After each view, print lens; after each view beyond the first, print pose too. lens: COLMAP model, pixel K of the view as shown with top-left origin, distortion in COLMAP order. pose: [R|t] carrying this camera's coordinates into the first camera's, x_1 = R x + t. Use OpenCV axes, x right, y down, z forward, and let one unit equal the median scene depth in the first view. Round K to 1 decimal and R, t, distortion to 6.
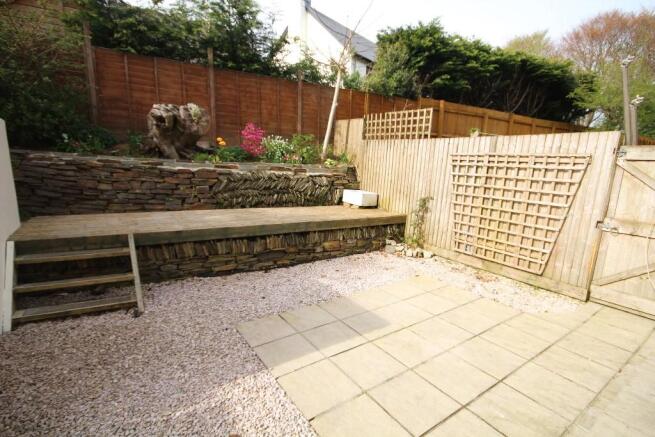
lens RADIAL K [[313.6, 0, 323.8], [0, 313.6, 220.2], [0, 0, 1]] dist [0.004945, 0.000319]
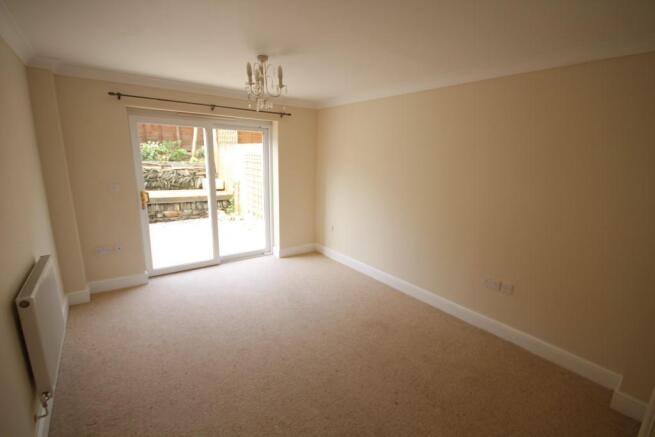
lens RADIAL K [[313.6, 0, 329.5], [0, 313.6, 219.0], [0, 0, 1]] dist [0.004945, 0.000319]
pose [[0.999530, -0.022096, 0.021266, 0.649102], [0.021746, 0.999627, 0.016549, 0.083042], [-0.021624, -0.016079, 0.999637, -0.490962]]
